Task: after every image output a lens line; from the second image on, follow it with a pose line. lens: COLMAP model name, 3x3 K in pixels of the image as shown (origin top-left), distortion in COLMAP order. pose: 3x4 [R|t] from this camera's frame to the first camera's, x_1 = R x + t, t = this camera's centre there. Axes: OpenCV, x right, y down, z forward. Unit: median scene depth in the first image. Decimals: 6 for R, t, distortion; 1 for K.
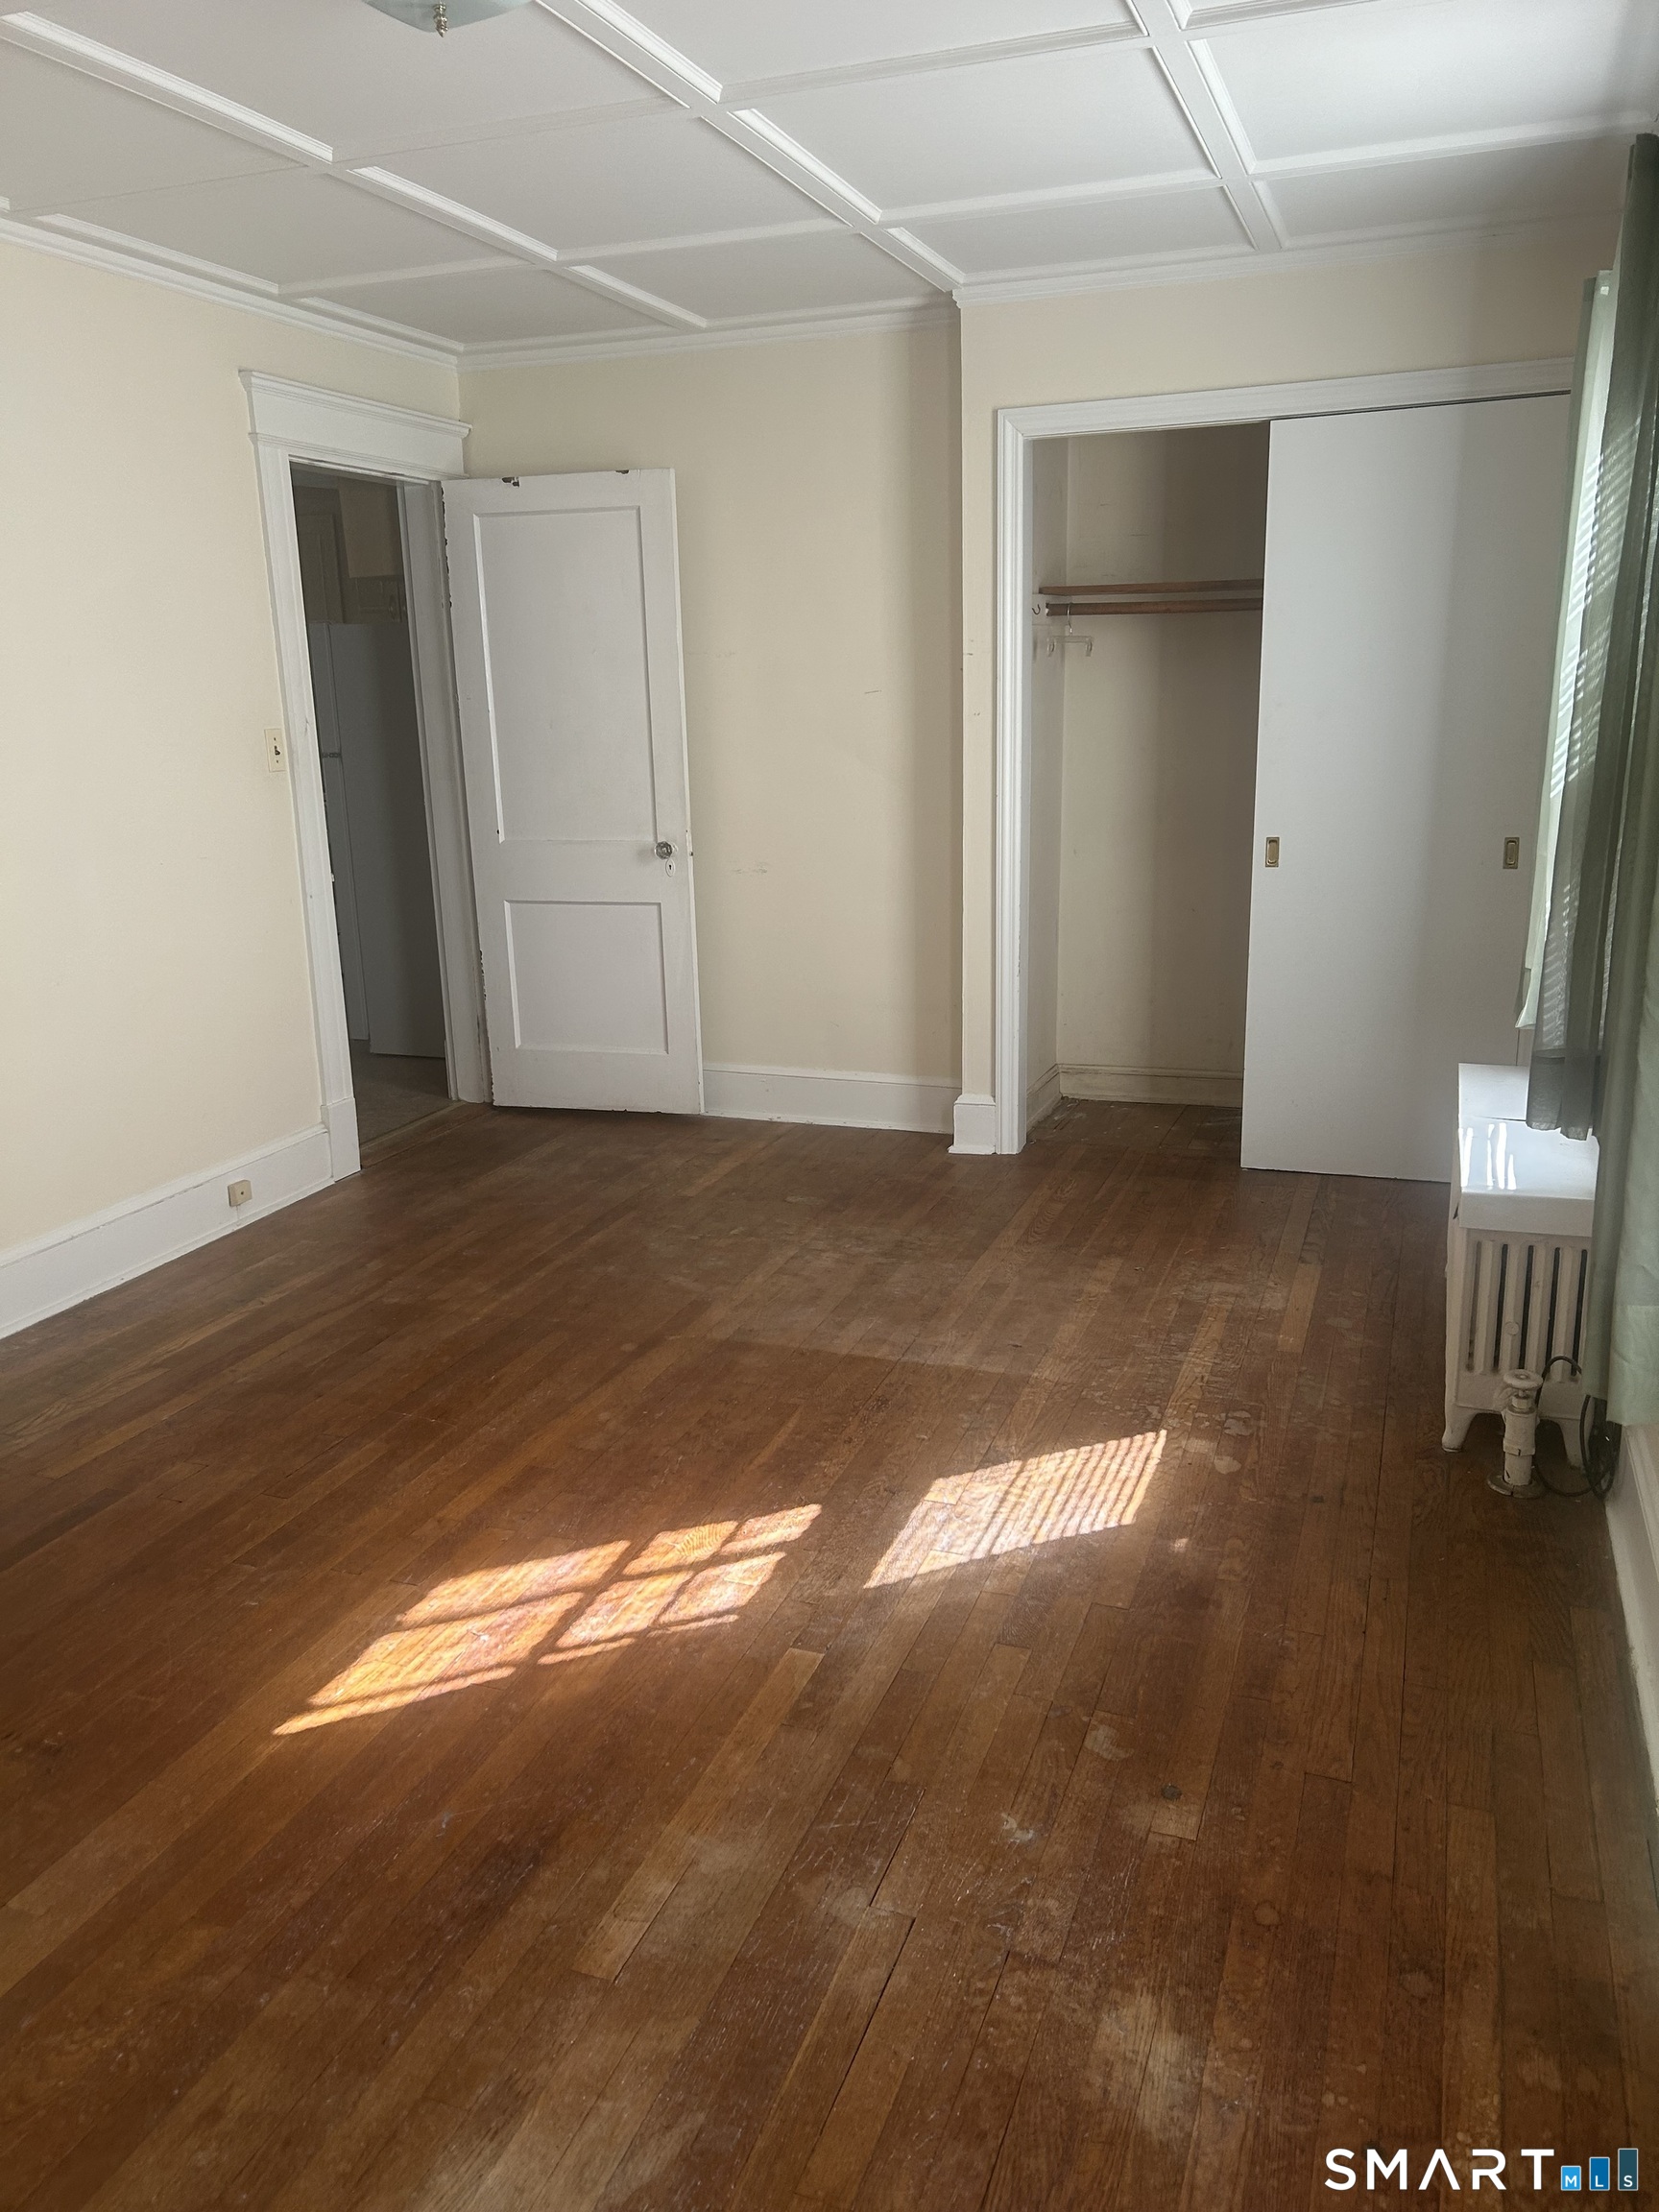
lens RADIAL K [[1670.1, 0, 814.3], [0, 1670.1, 1125.0], [0, 0, 1]] dist [0.064967, -0.068338]
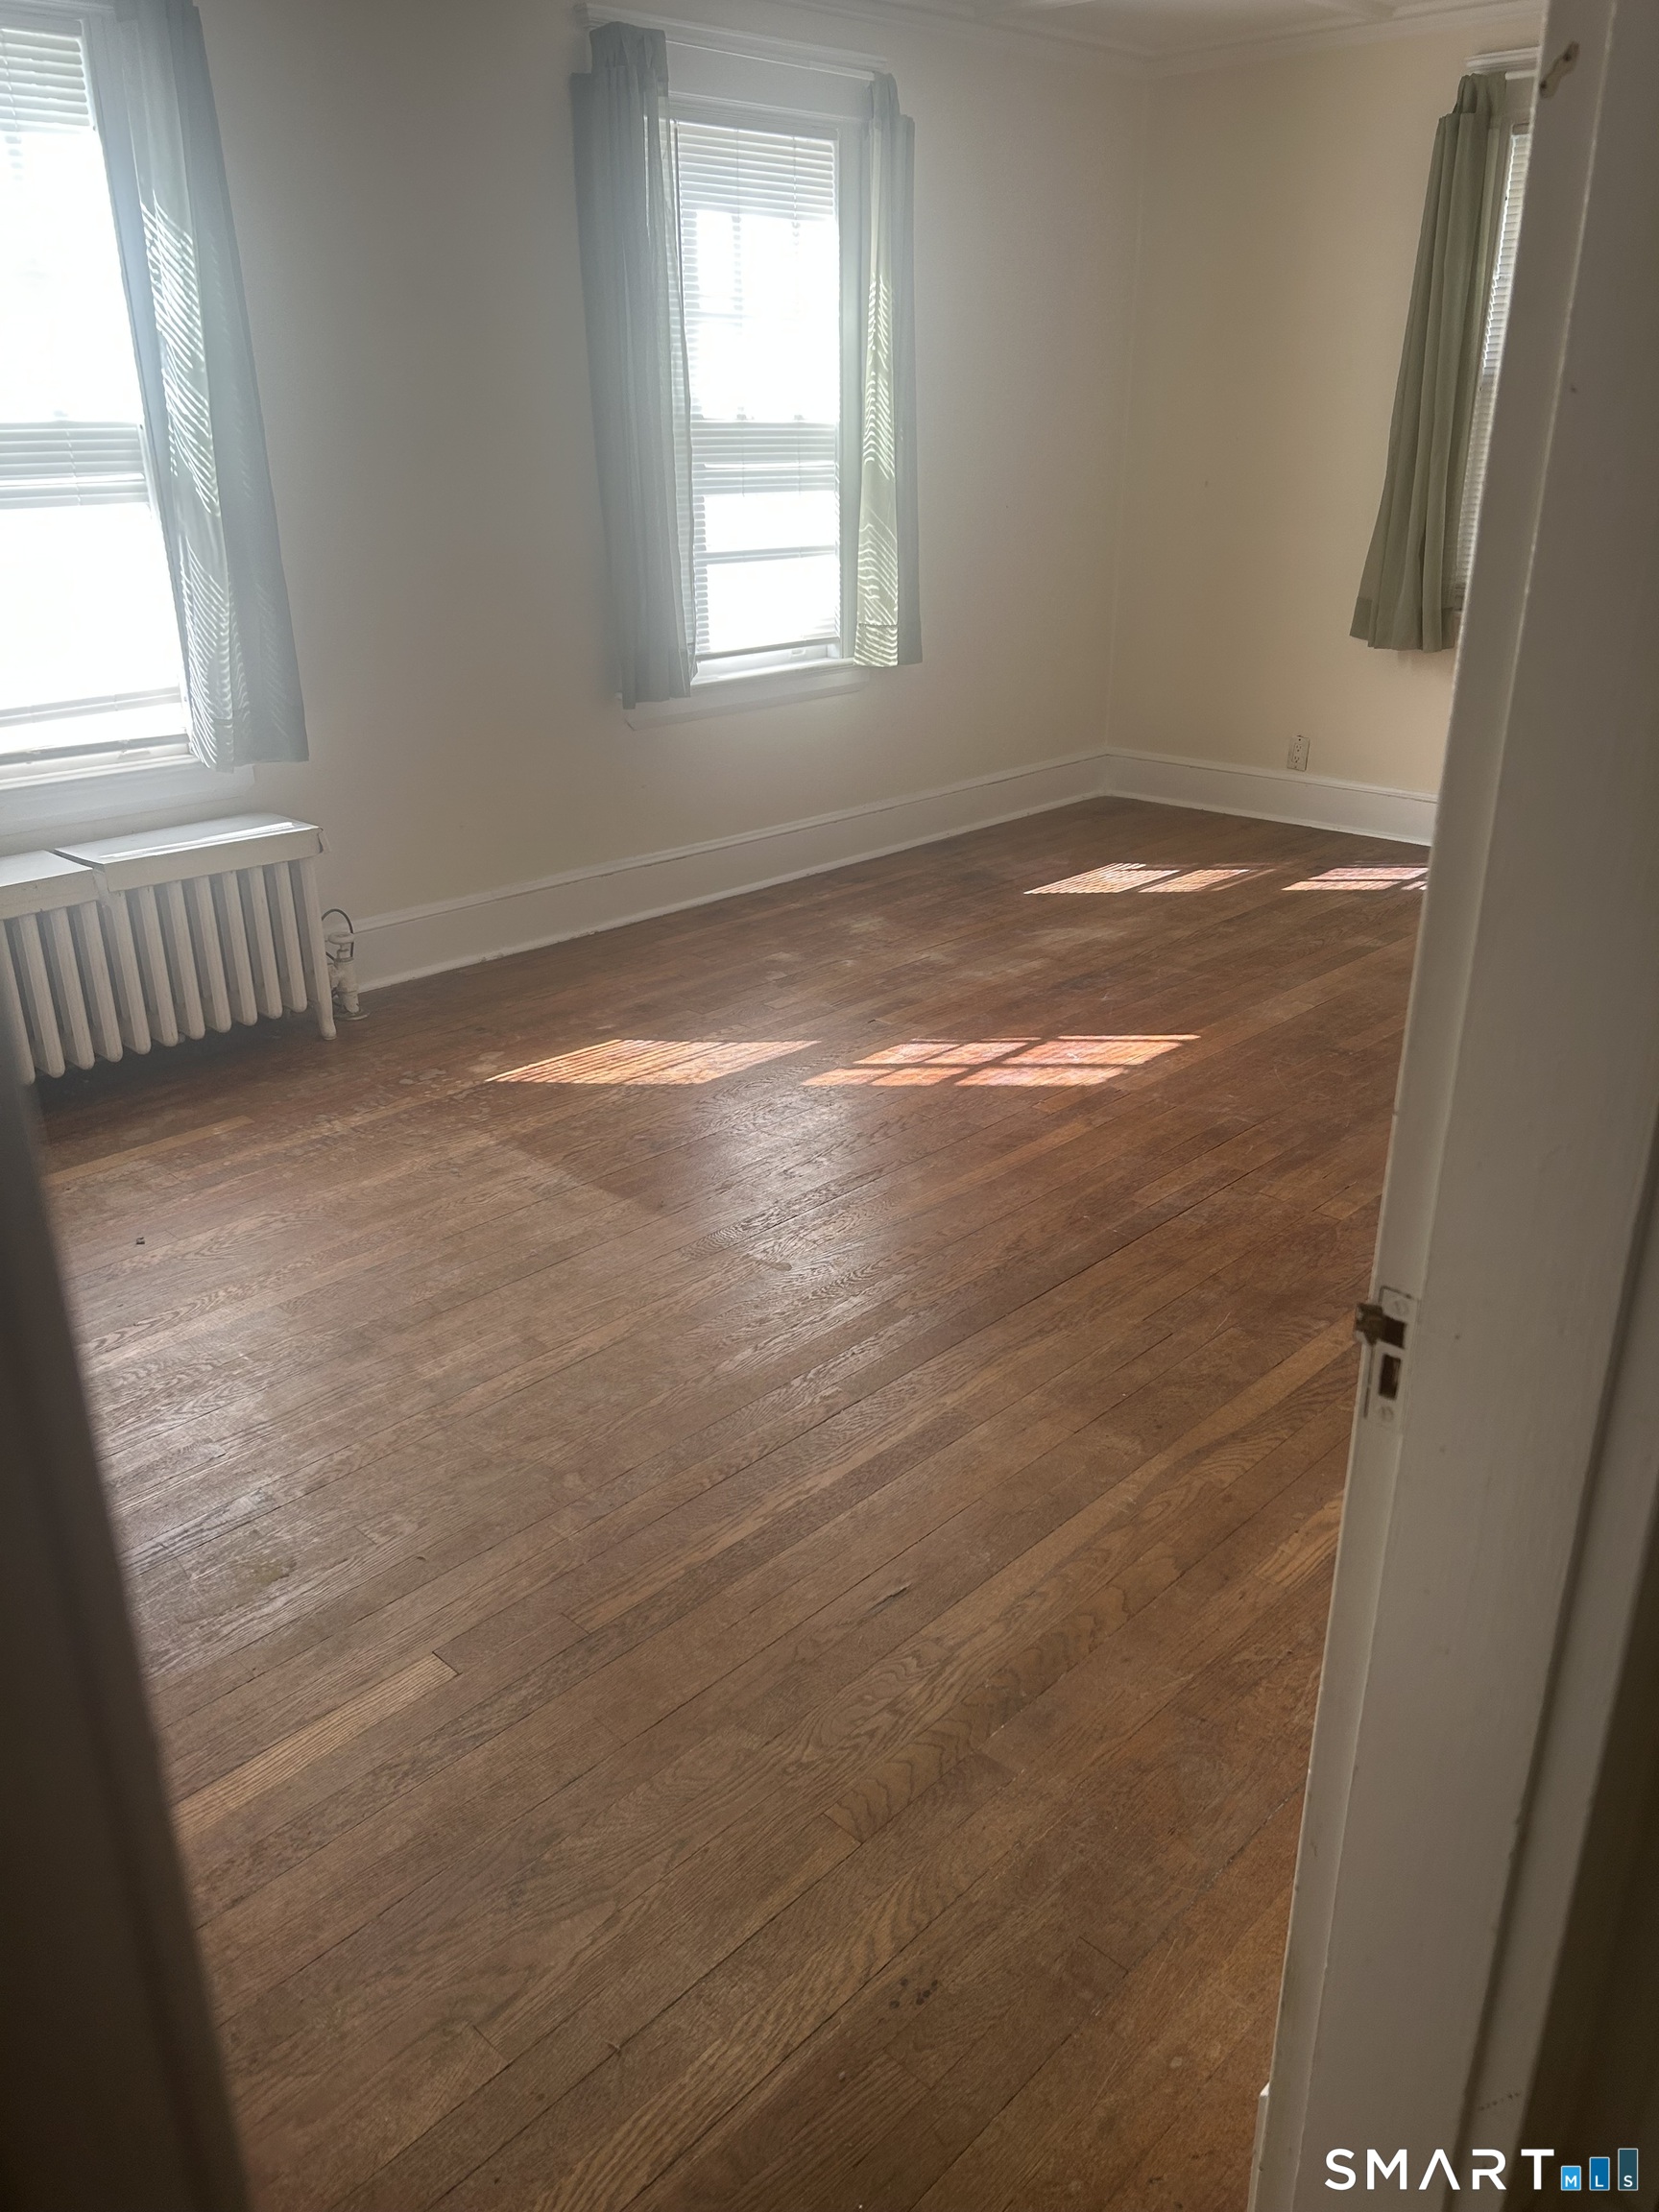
lens RADIAL K [[1679.8, 0, 803.3], [0, 1679.8, 1125.6], [0, 0, 1]] dist [0.161160, -0.376031]
pose [[-0.911987, -0.132018, 0.388396, -0.504483], [0.133087, 0.800368, 0.584550, -0.500452], [-0.388031, 0.584792, -0.712355, 1.941614]]
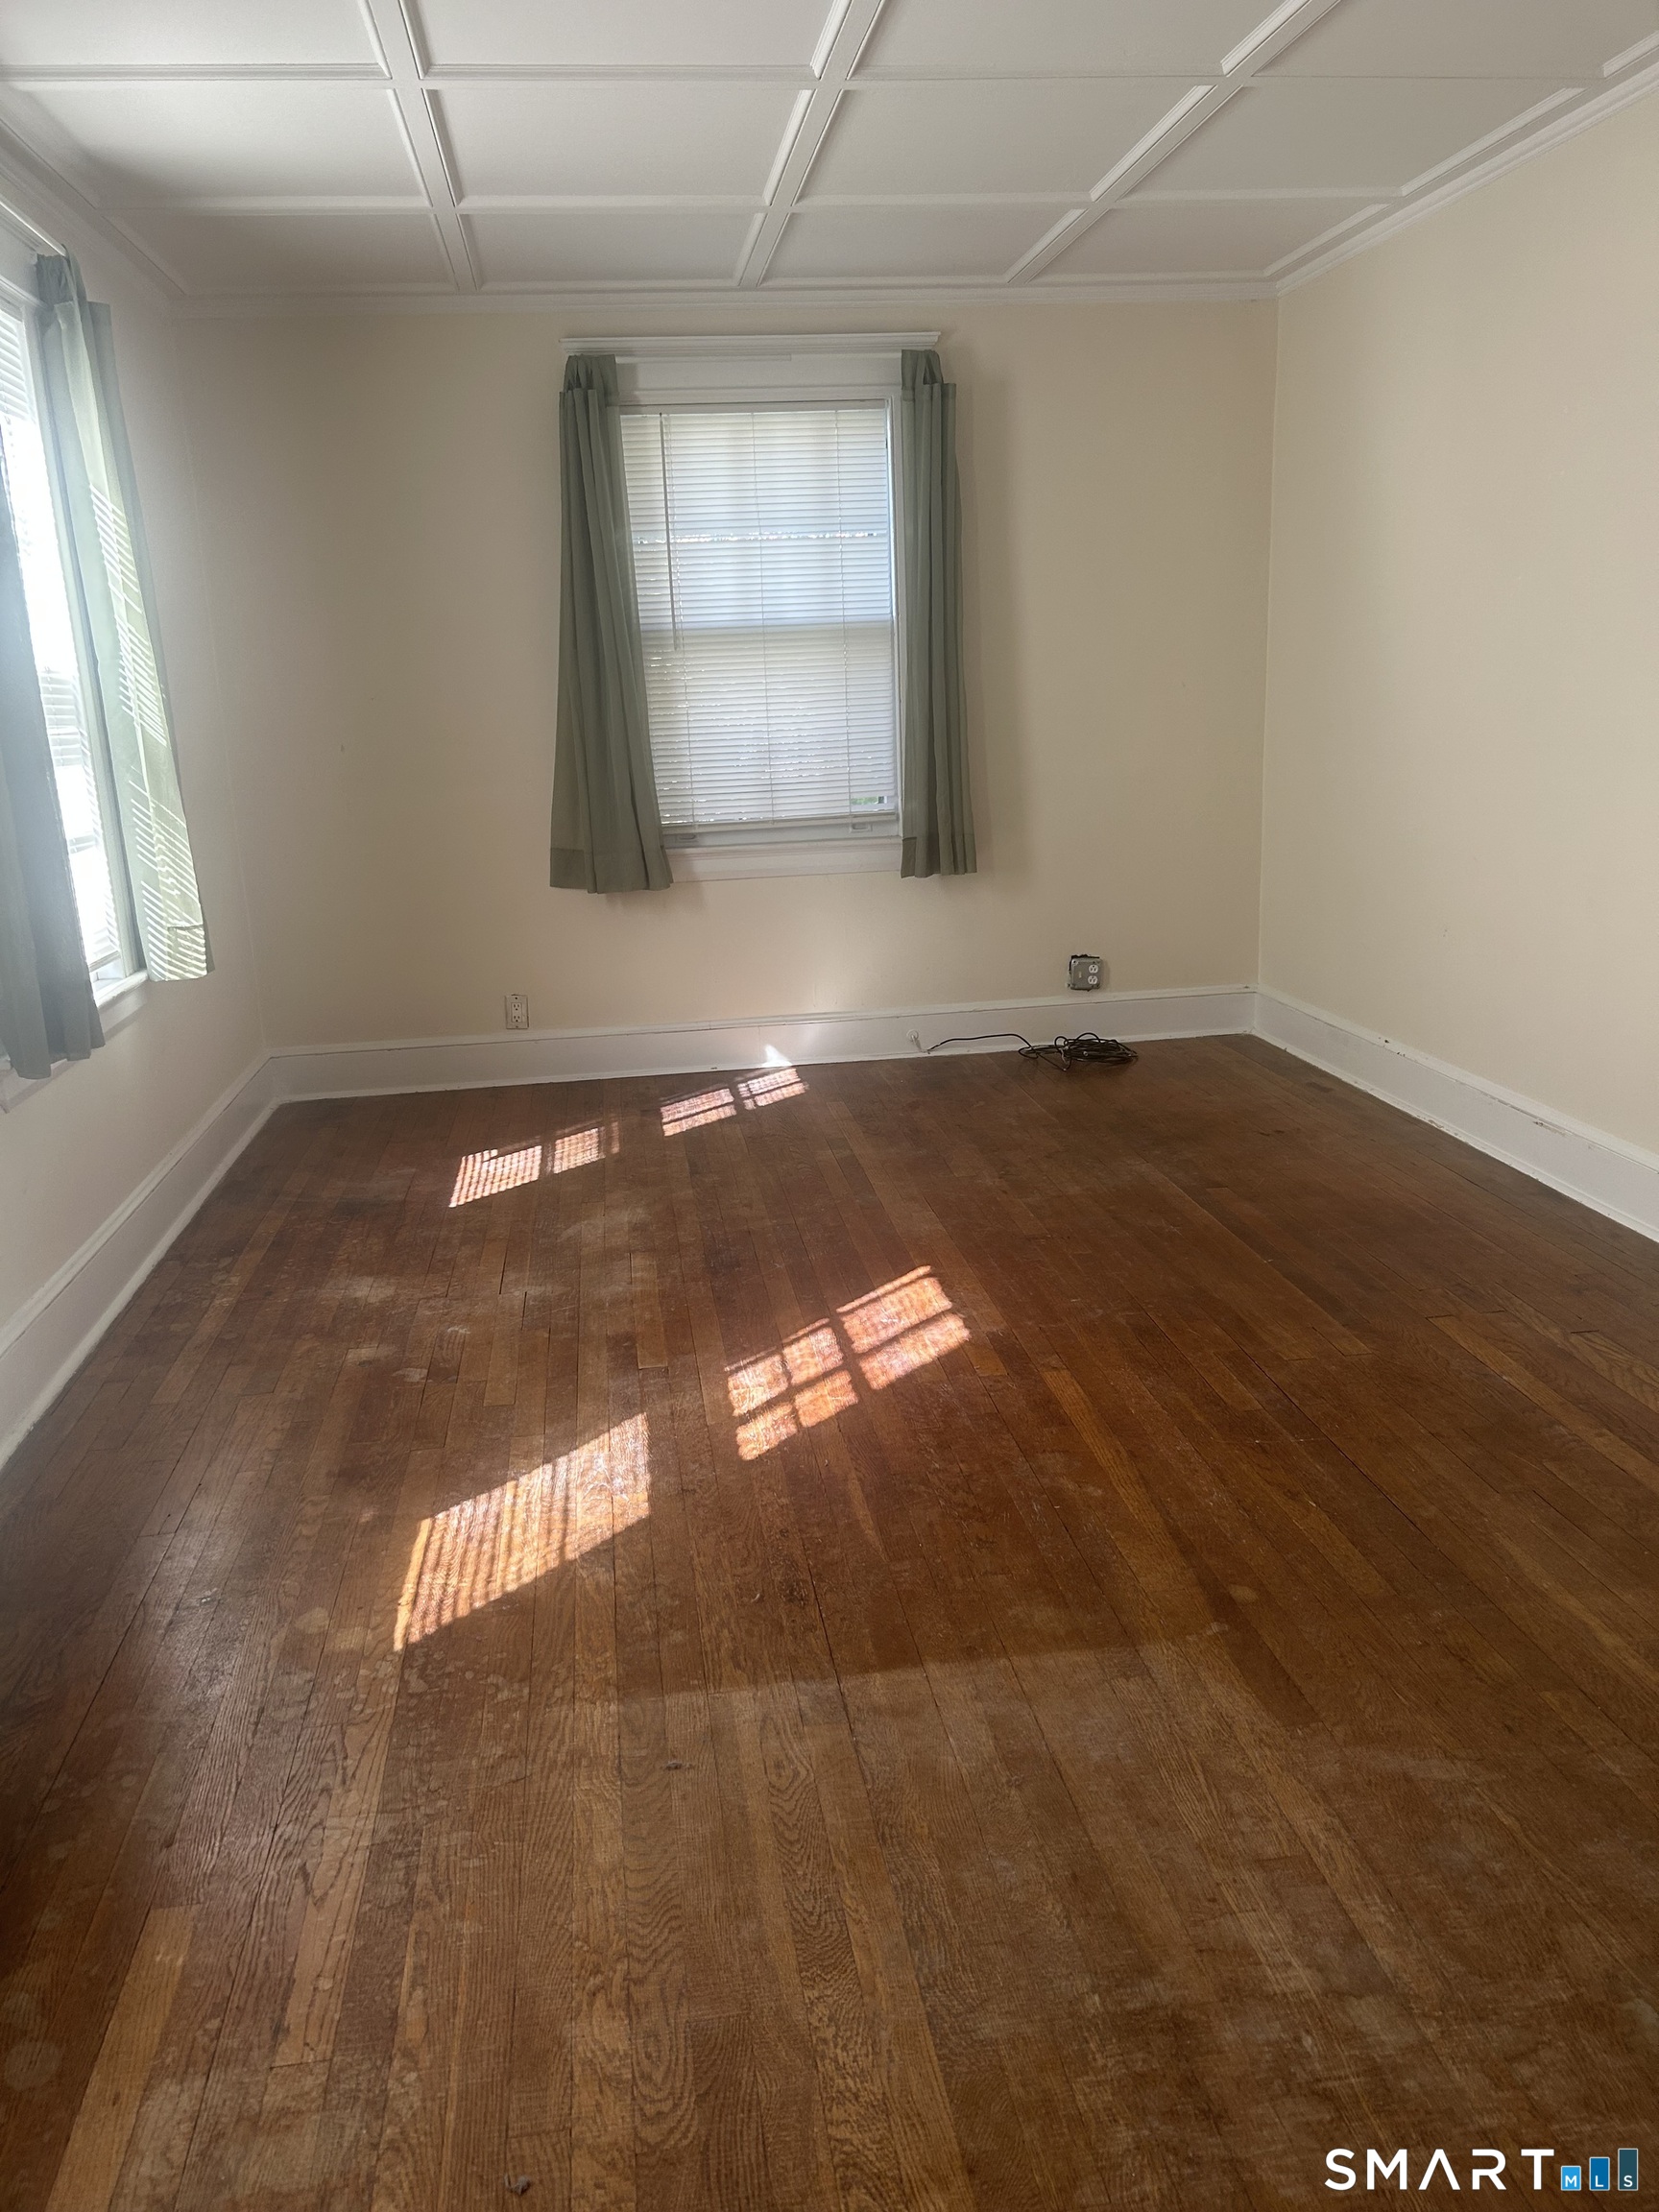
lens RADIAL K [[1670.1, 0, 814.3], [0, 1670.1, 1125.0], [0, 0, 1]] dist [0.064967, -0.068338]
pose [[-0.881787, 0.177401, -0.437014, 0.356304], [-0.059268, 0.877545, 0.475817, -0.404051], [0.467910, 0.445470, -0.763293, 1.675292]]
